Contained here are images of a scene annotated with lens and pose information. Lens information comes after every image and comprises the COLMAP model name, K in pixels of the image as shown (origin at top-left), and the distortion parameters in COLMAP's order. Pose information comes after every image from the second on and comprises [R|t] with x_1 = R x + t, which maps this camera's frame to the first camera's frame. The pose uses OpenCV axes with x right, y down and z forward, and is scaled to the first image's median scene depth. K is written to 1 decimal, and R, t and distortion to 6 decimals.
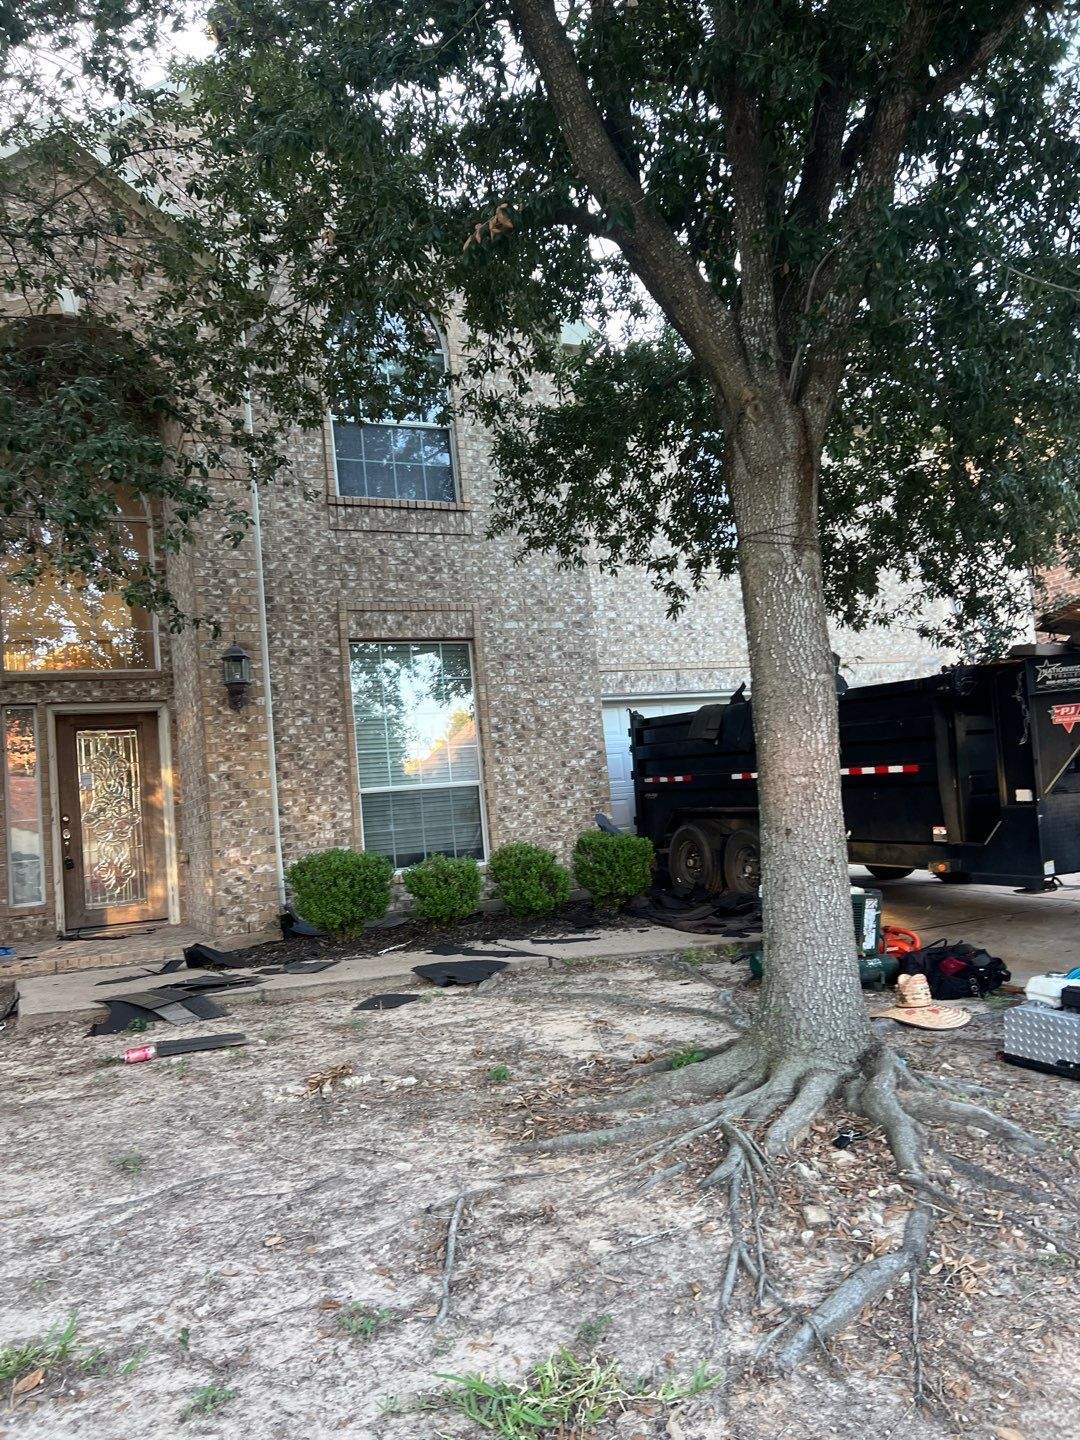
lens RADIAL K [[1104.6, 0, 543.9], [0, 1104.6, 727.0], [0, 0, 1]] dist [0.117984, -0.094496]
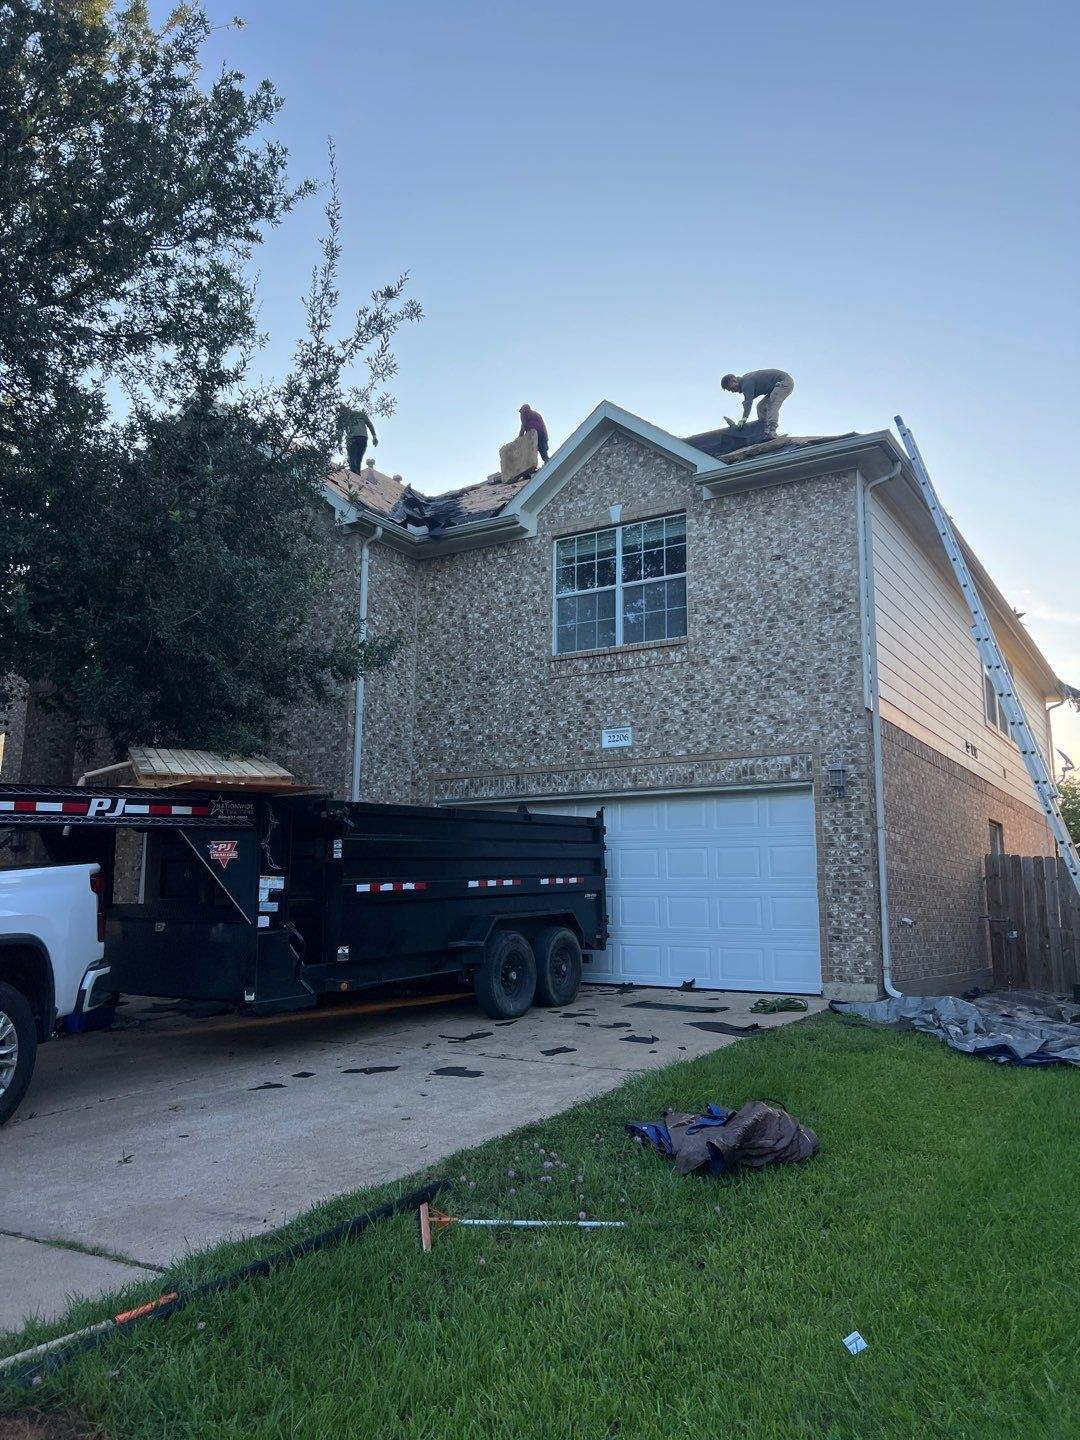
lens RADIAL K [[1083.5, 0, 533.3], [0, 1083.5, 711.6], [0, 0, 1]] dist [0.049108, -0.066150]
pose [[0.528057, -0.058722, -0.847176, 1.017025], [0.015783, 0.998113, -0.059347, -0.051614], [0.849062, 0.017967, 0.527987, 0.482667]]
